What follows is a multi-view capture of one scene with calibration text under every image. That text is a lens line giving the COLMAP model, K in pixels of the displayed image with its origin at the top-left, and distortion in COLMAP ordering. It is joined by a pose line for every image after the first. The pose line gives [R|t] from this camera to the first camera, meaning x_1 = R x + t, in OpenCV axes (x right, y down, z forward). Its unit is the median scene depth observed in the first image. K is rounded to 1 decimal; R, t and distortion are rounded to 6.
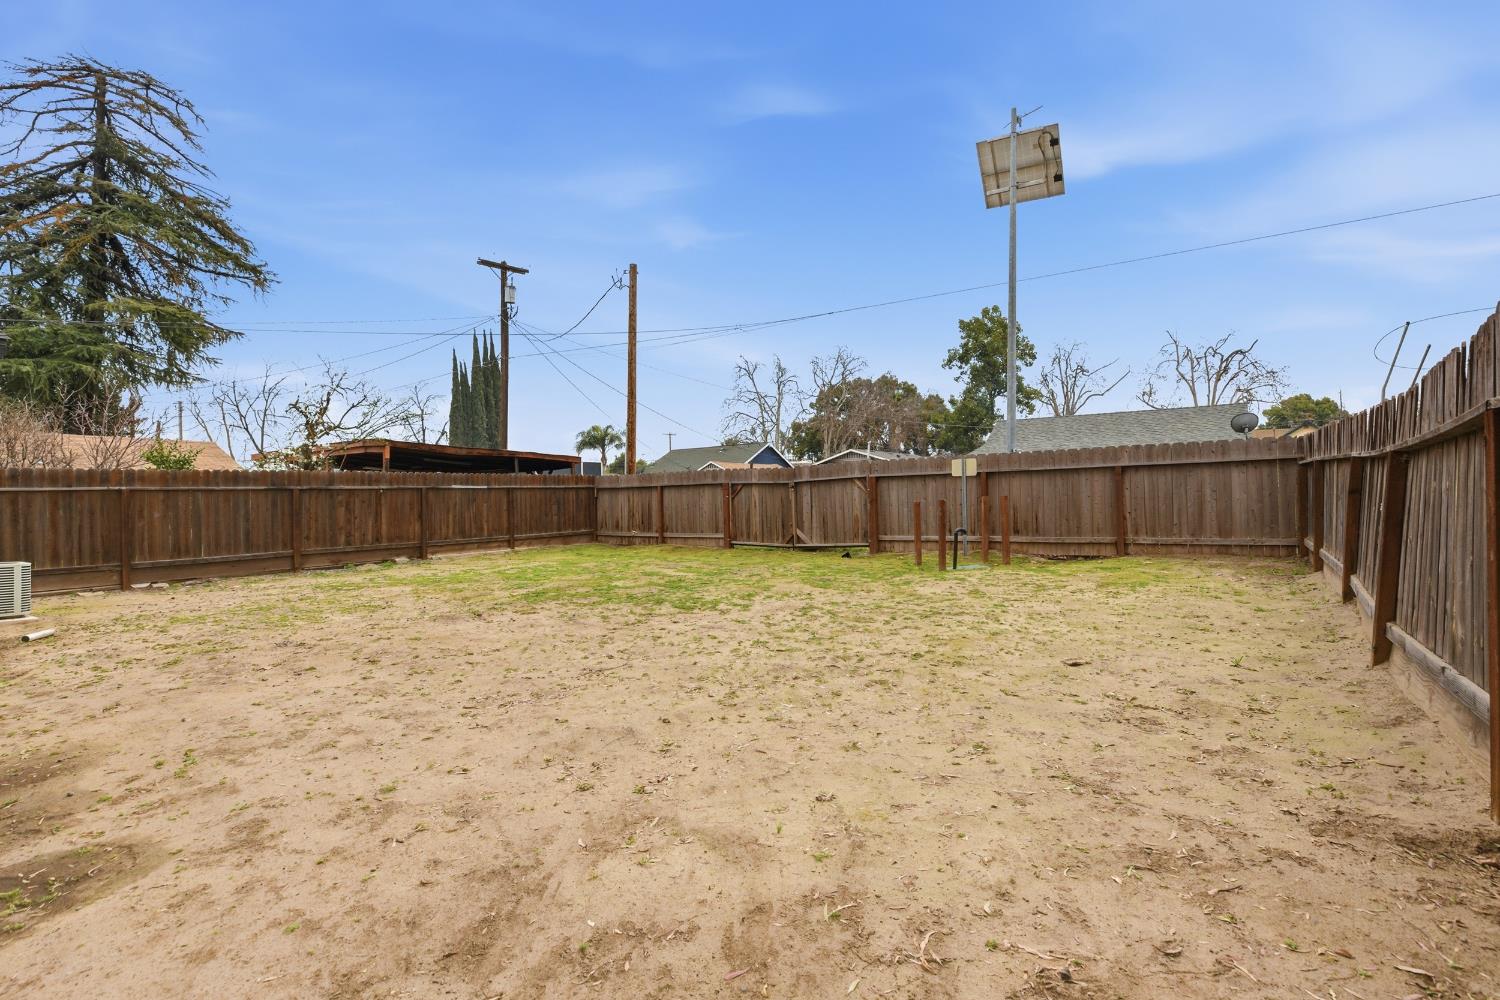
lens RADIAL K [[668.8, 0, 750.7], [0, 668.8, 505.6], [0, 0, 1]] dist [0.002111, 0.000411]
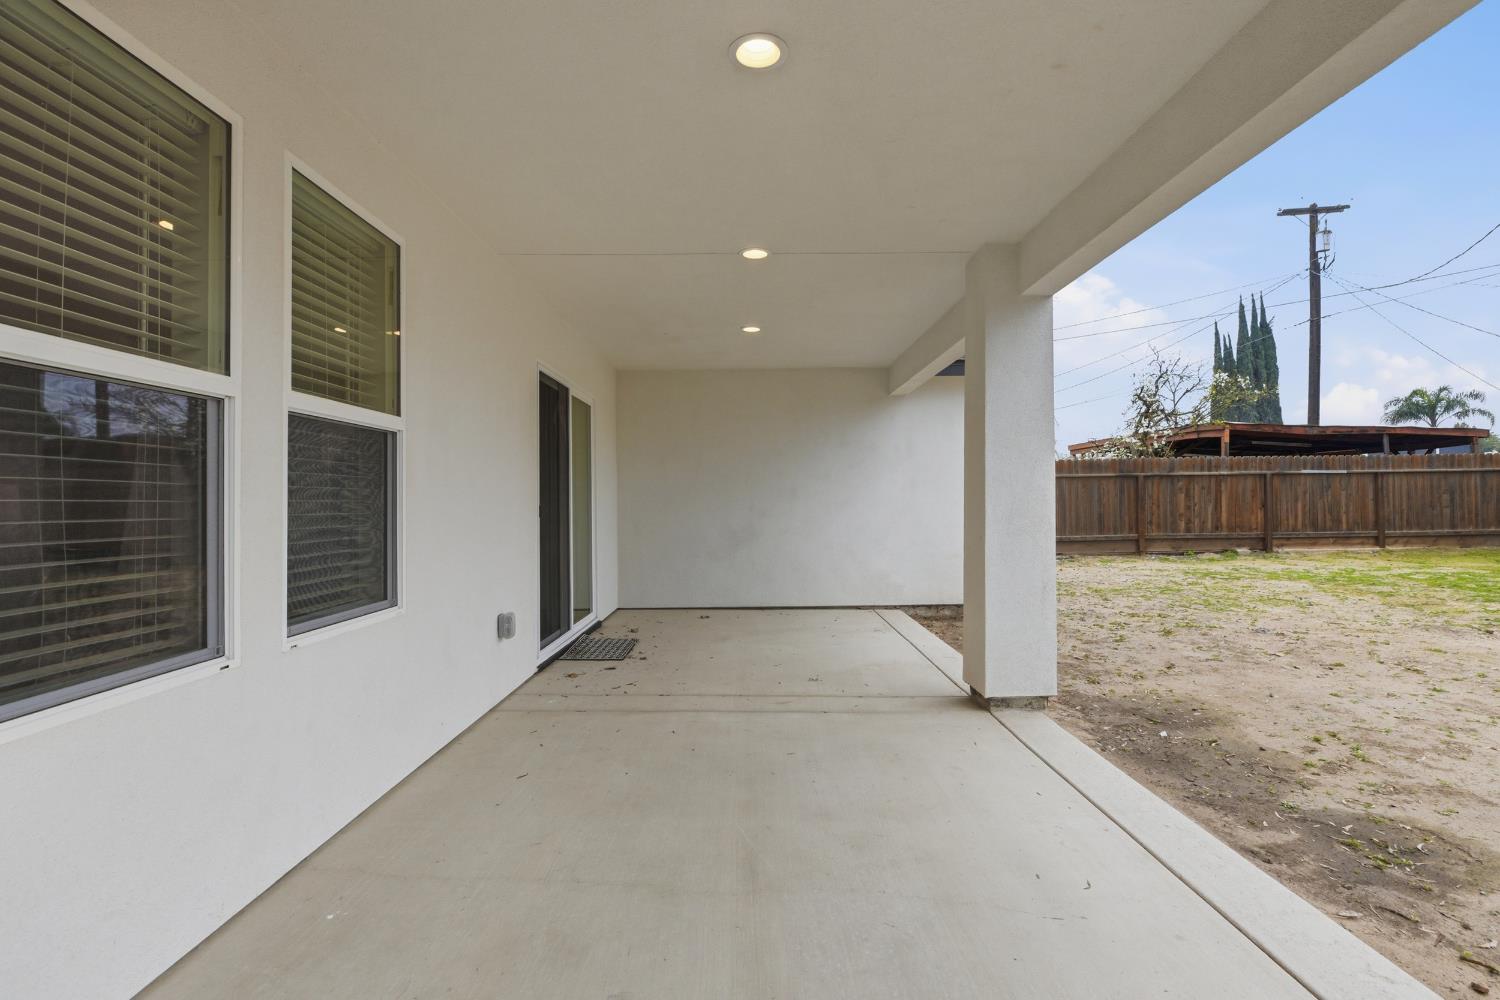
lens RADIAL K [[668.8, 0, 752.6], [0, 668.8, 494.9], [0, 0, 1]] dist [0.002111, 0.000411]
pose [[0.620600, 0.012339, -0.784030, -0.217737], [-0.010623, 0.999917, 0.007328, 0.003620], [0.784055, 0.003781, 0.620680, -0.113825]]
